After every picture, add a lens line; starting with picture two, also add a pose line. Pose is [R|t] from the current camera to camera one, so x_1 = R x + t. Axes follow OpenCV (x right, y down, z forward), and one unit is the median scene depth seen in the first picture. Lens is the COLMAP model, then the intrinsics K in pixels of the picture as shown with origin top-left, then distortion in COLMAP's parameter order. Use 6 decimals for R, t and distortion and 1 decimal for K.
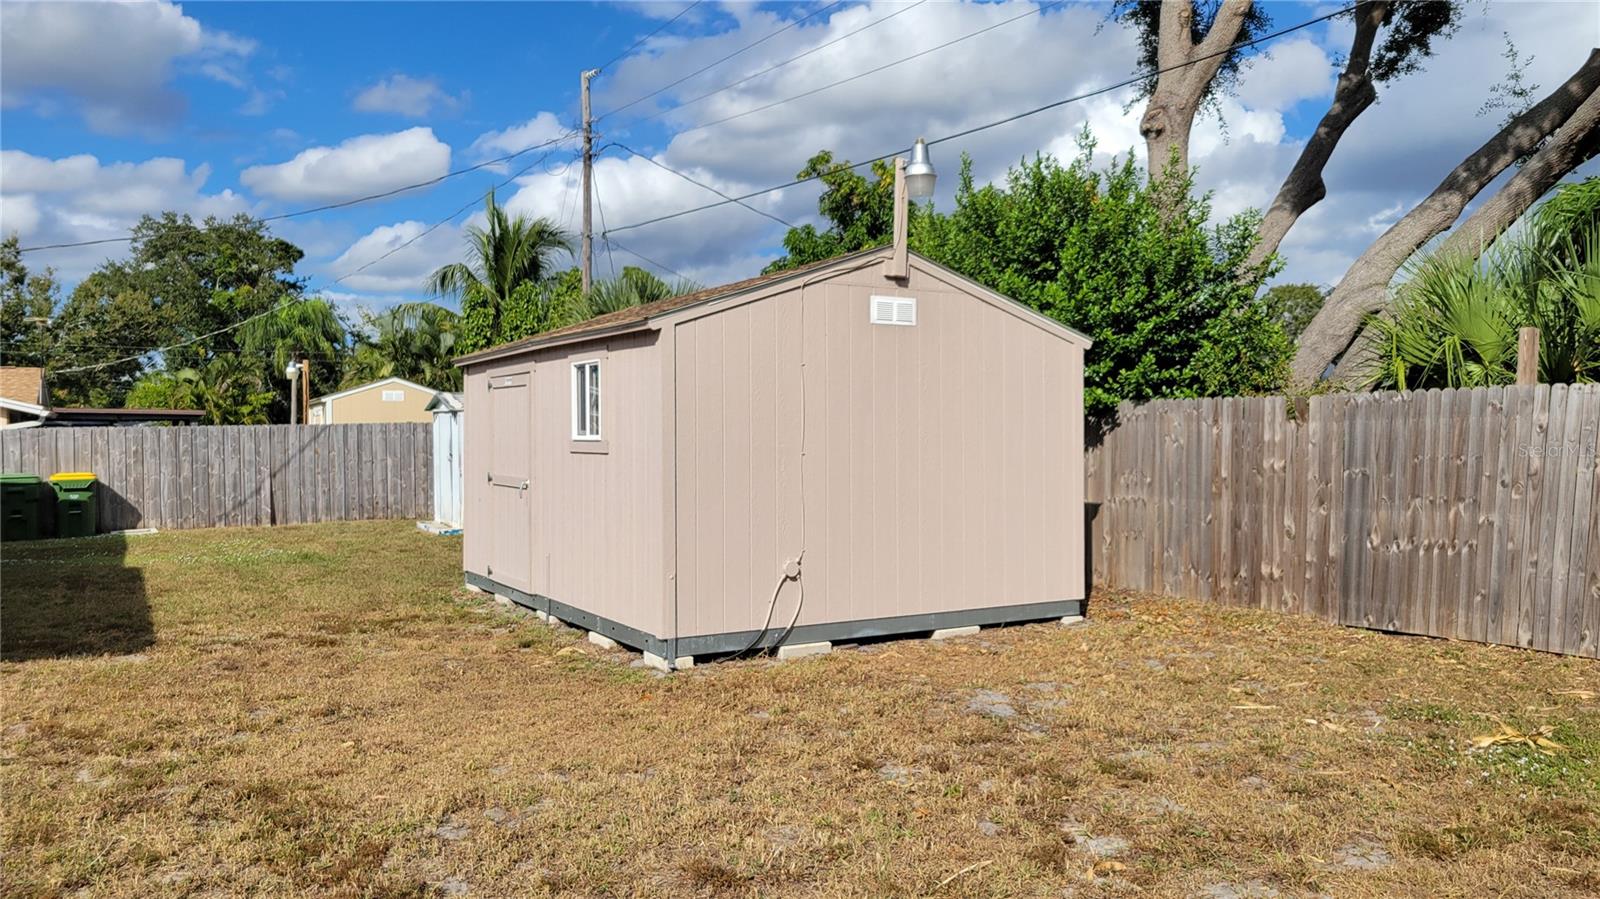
lens RADIAL K [[1207.1, 0, 789.8], [0, 1207.1, 389.9], [0, 0, 1]] dist [-0.005608, -0.000434]
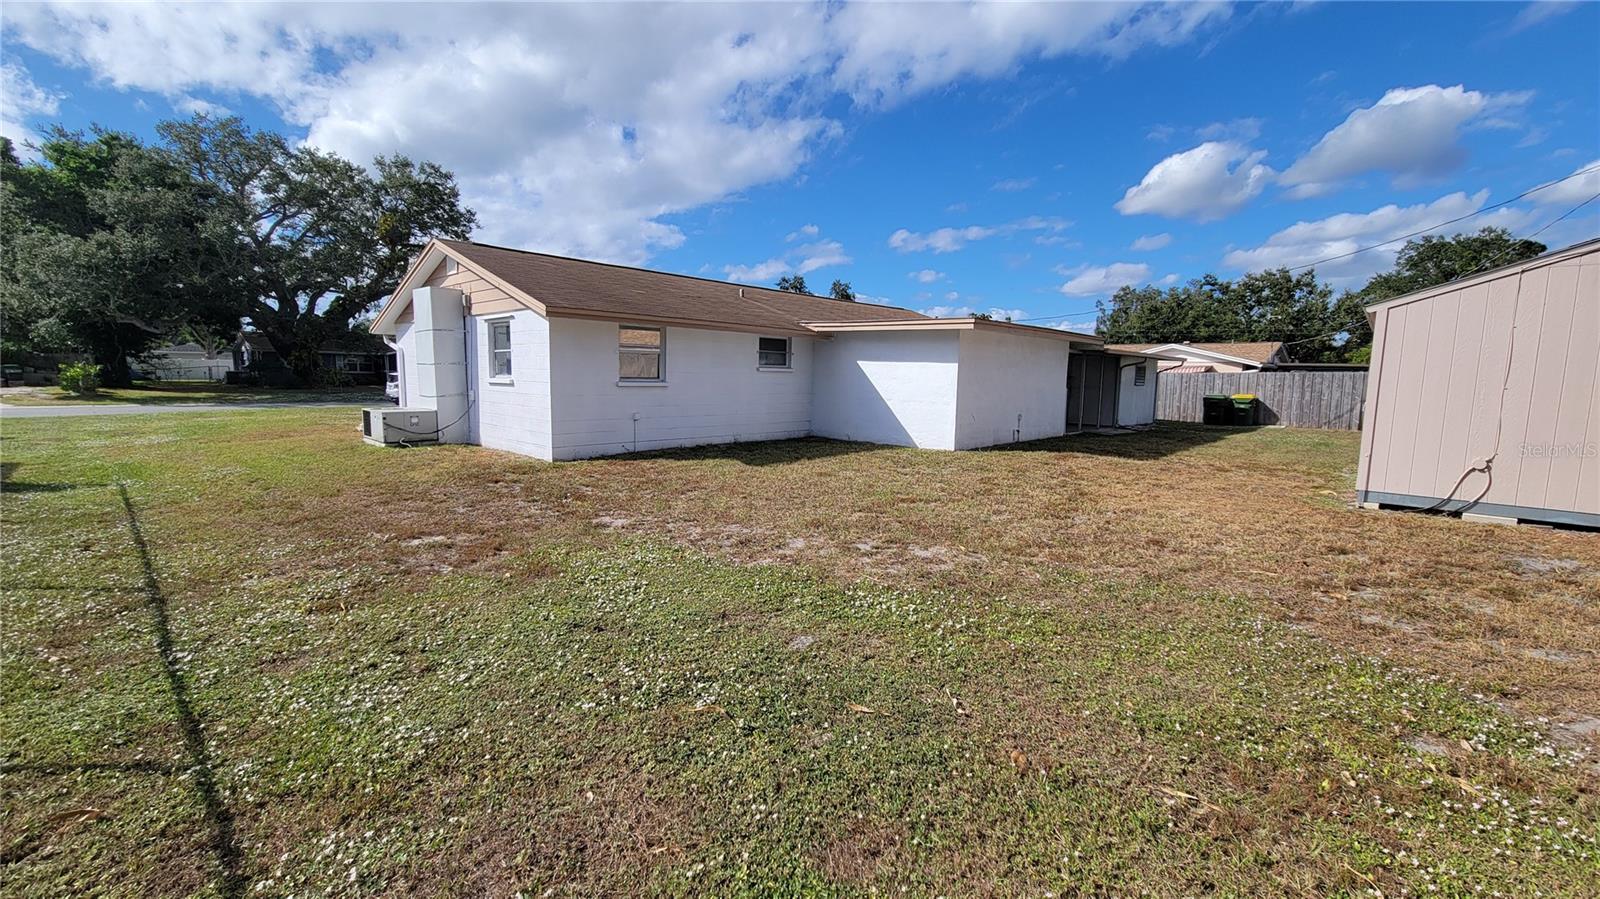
lens RADIAL K [[645.1, 0, 799.7], [0, 645.1, 447.5], [0, 0, 1]] dist [0.000547, 0.000042]
pose [[0.270422, 0.120620, -0.955156, 0.202724], [0.016464, 0.991396, 0.129858, 0.002620], [0.962601, -0.050842, 0.266109, -0.015444]]
